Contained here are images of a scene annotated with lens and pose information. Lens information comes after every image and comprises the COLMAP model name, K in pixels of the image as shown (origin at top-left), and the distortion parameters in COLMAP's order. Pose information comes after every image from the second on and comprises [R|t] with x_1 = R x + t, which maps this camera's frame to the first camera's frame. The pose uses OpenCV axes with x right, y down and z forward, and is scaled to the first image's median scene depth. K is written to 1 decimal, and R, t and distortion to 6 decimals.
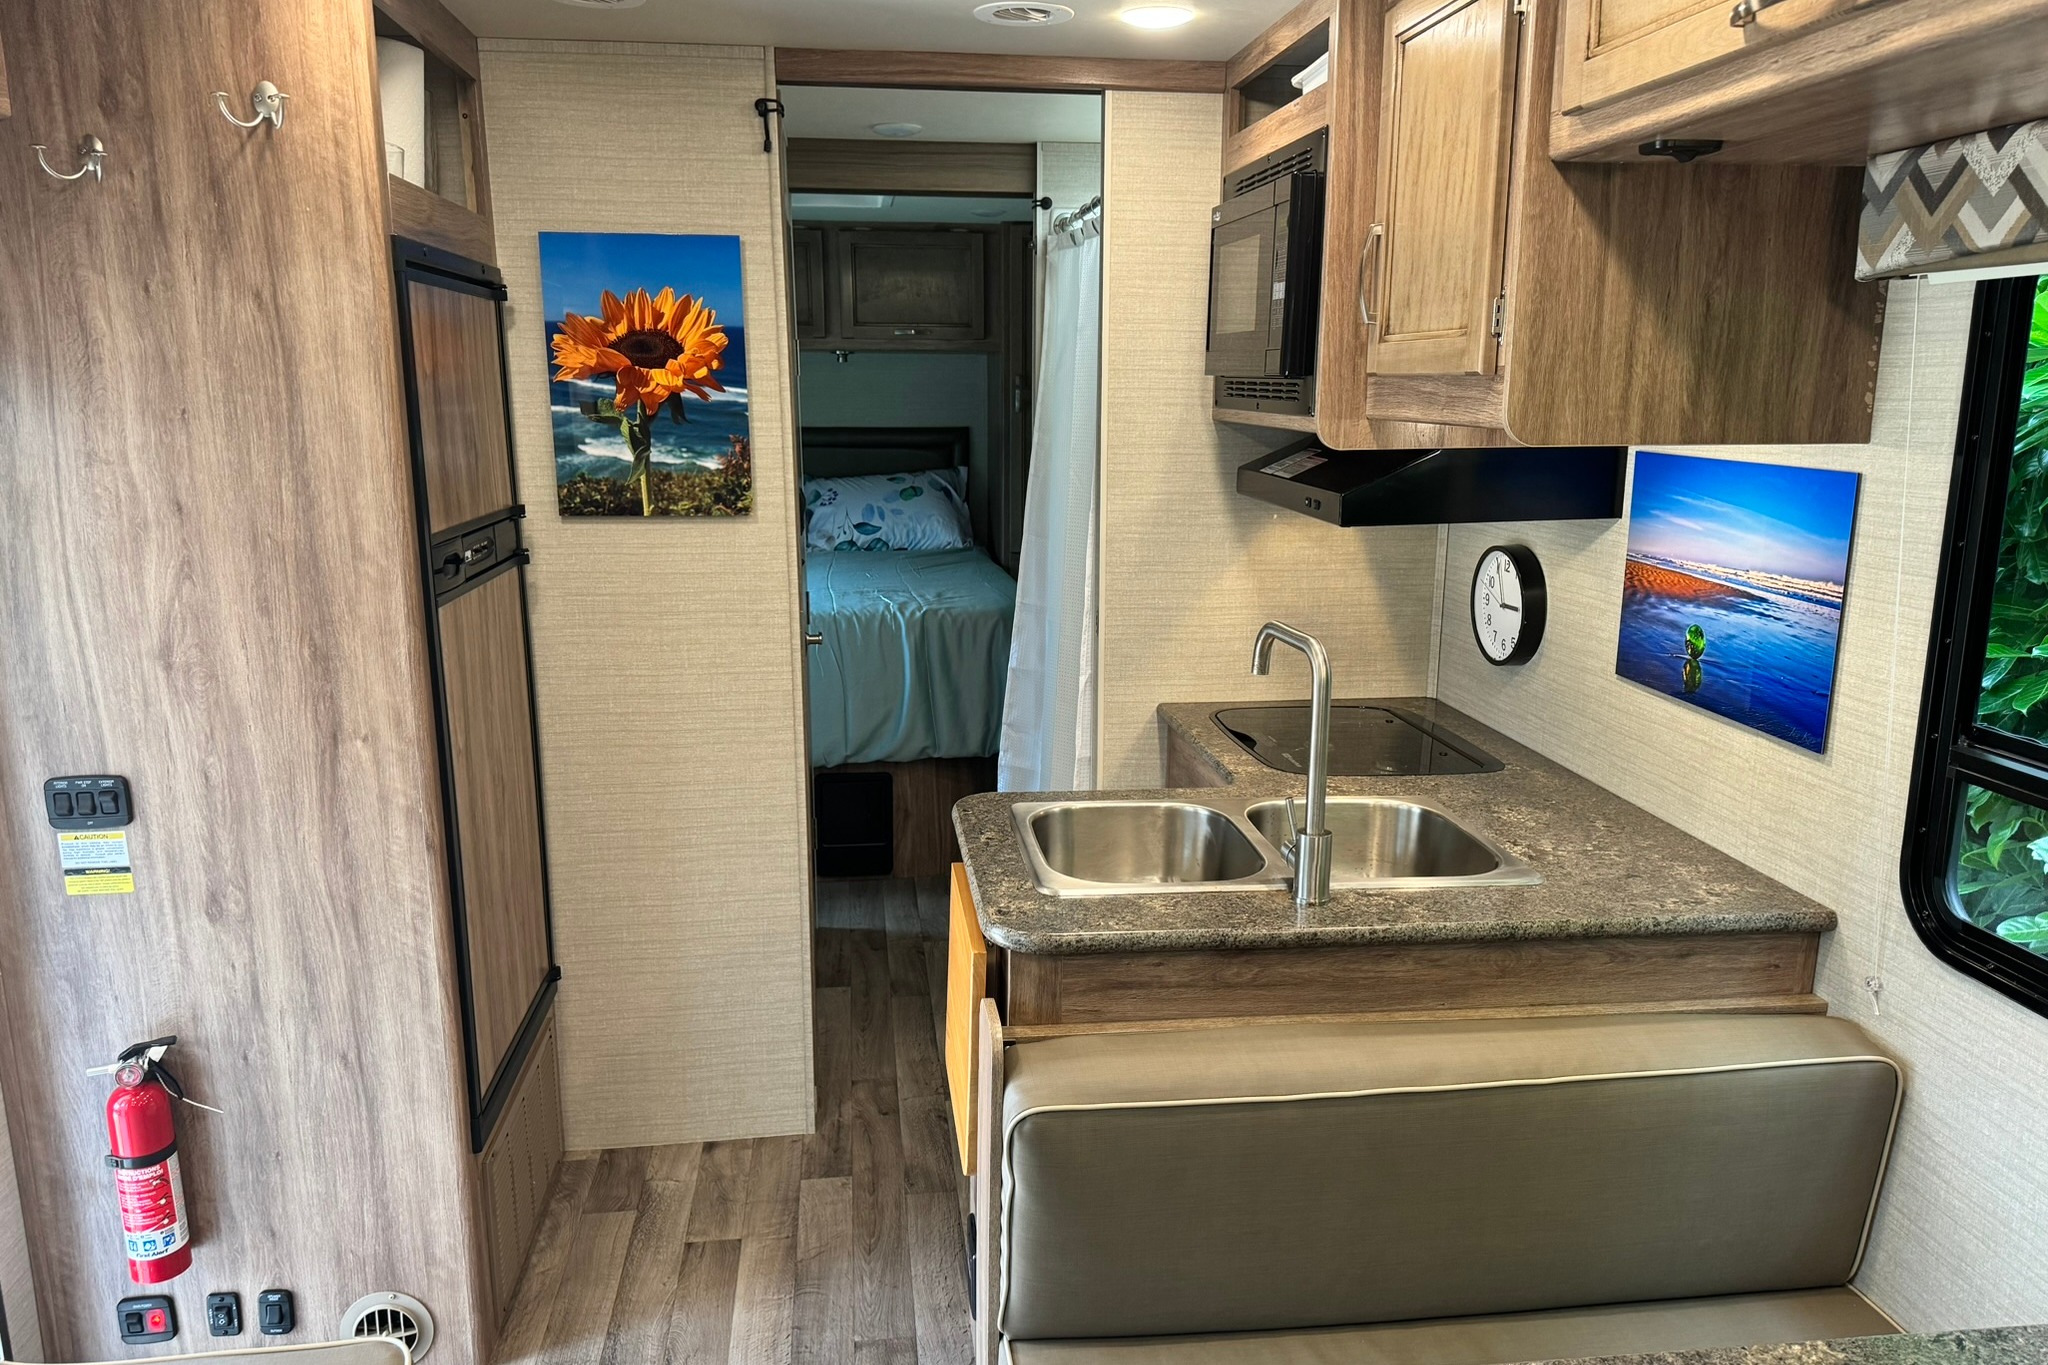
lens RADIAL K [[1414.0, 0, 1024.0], [0, 1414.0, 682.5], [0, 0, 1]] dist [0.052281, -0.093289]
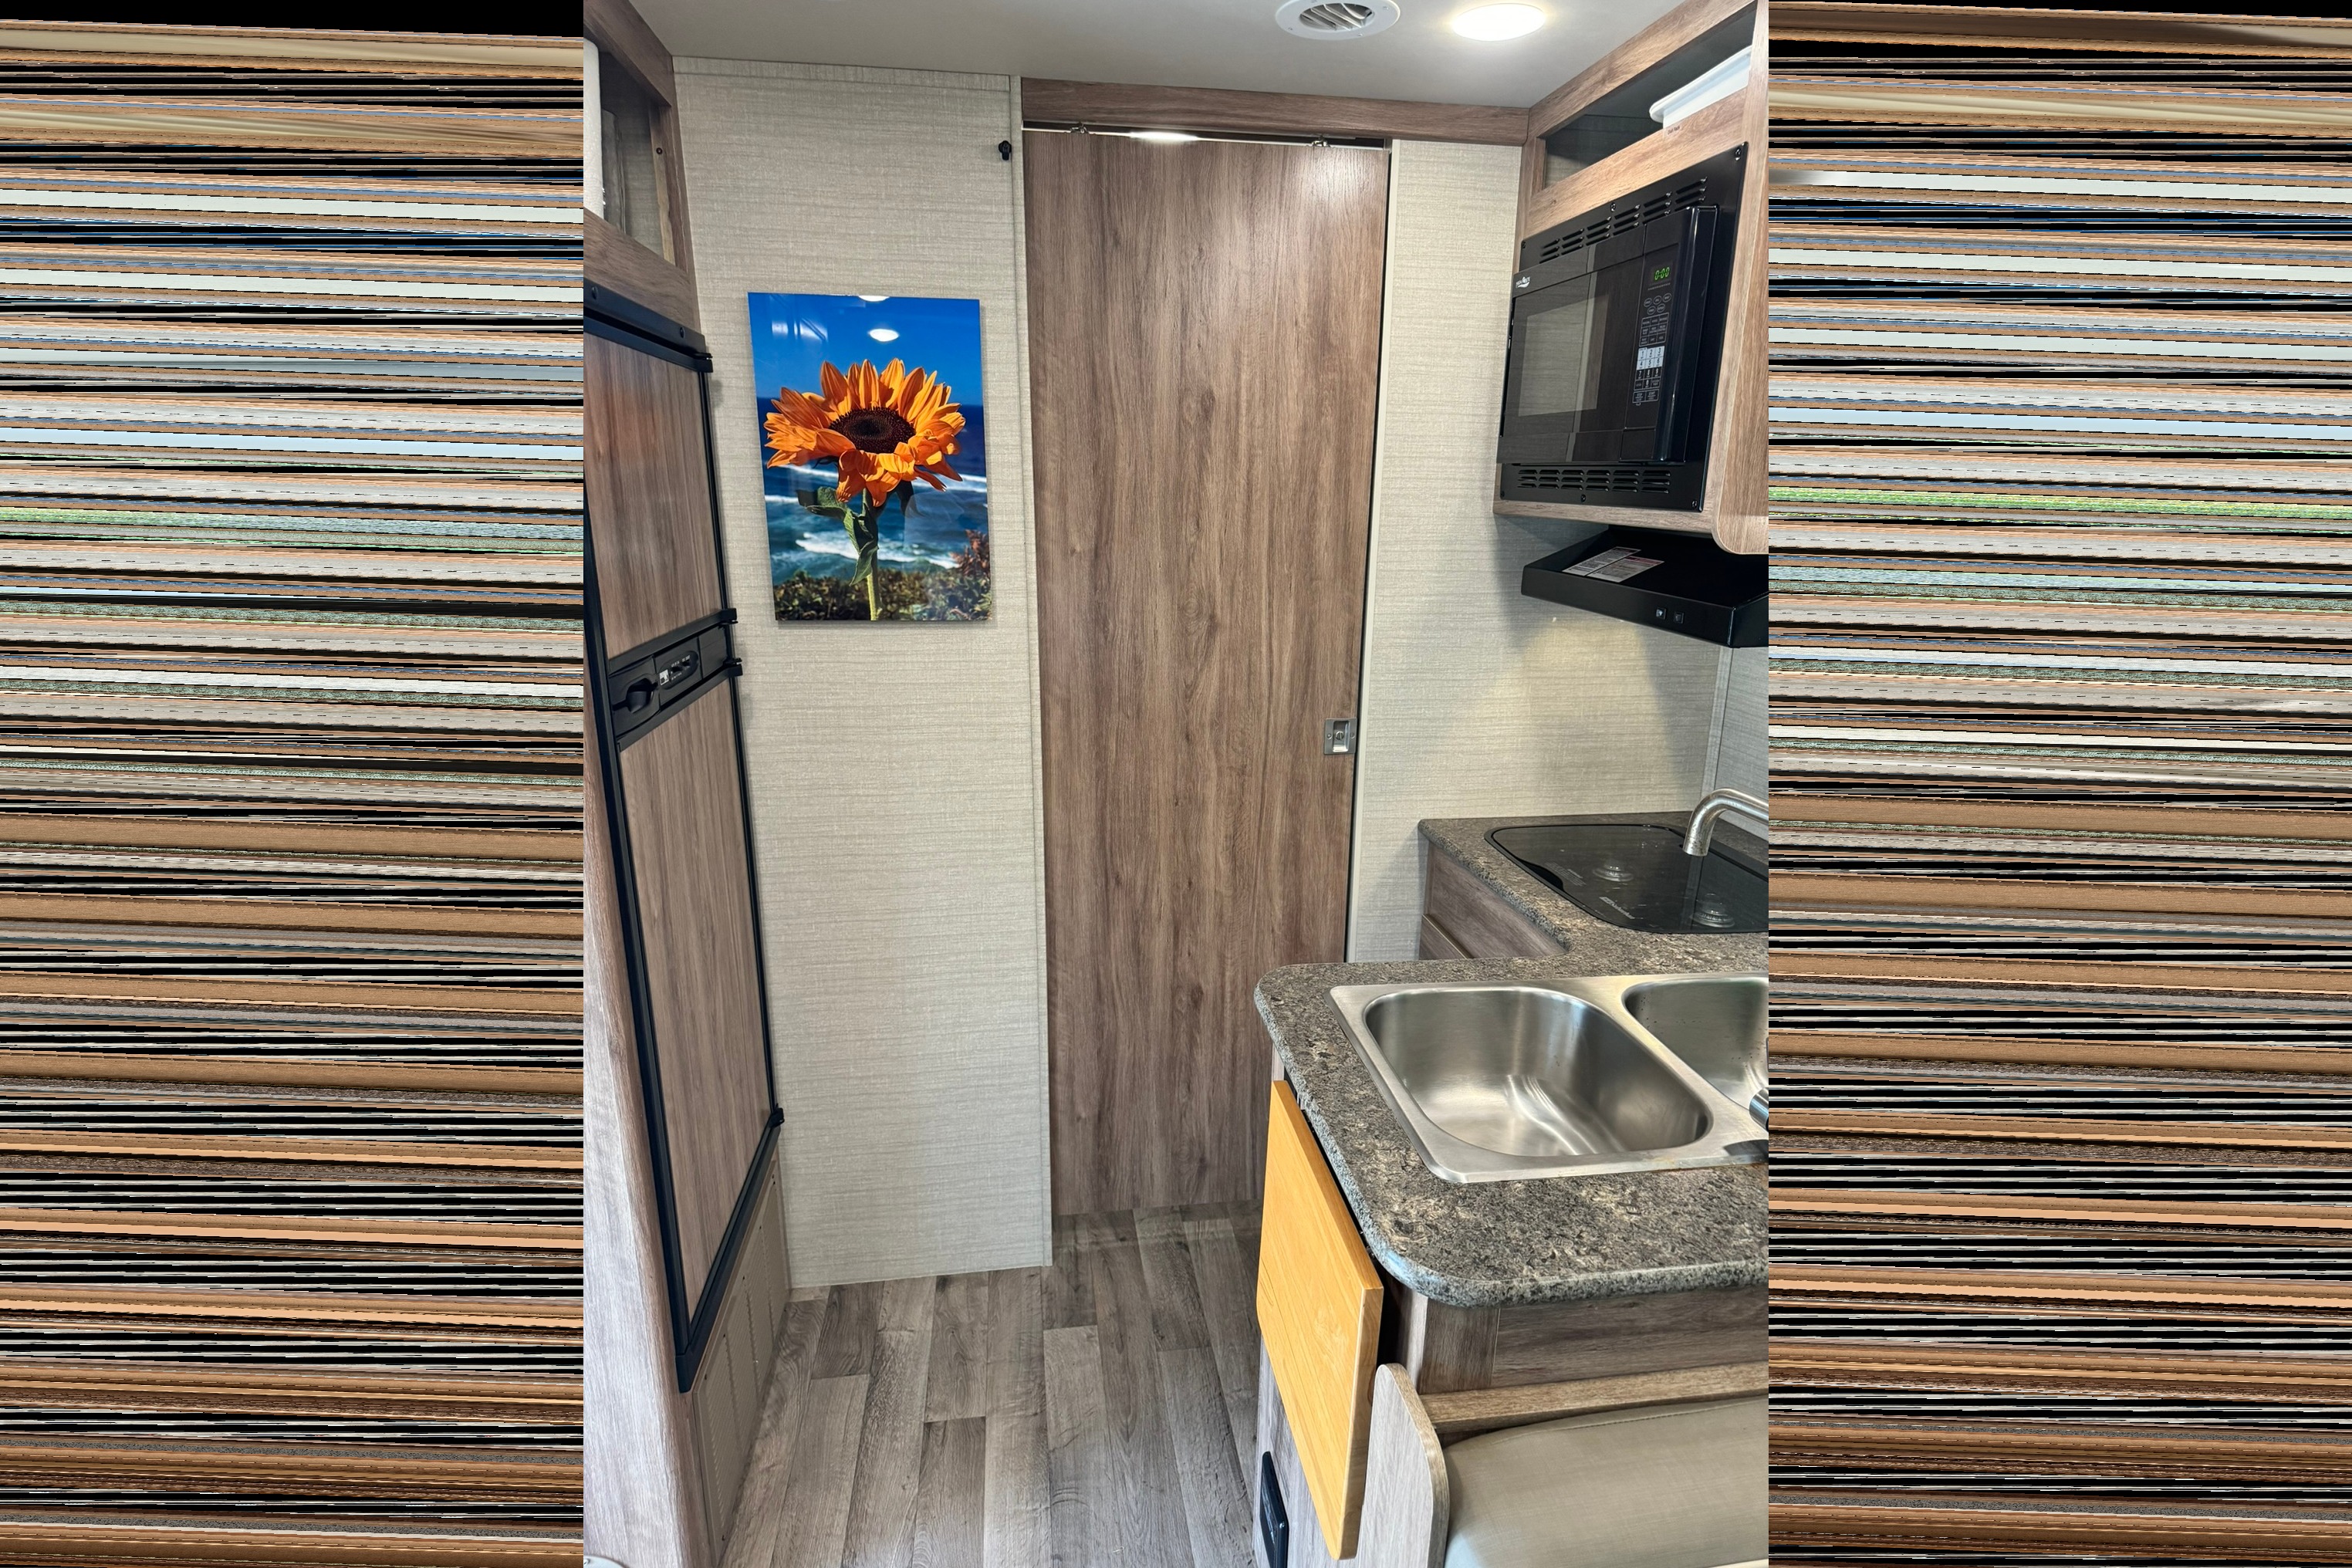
lens RADIAL K [[1115.8, 0, 1165.9], [0, 1115.8, 767.5], [0, 0, 1]] dist [-0.002047, -0.000865]
pose [[0.999928, 0.003449, 0.011509, -0.091825], [-0.003947, 0.999042, 0.043588, -0.057510], [-0.011347, -0.043630, 0.998983, 0.300402]]
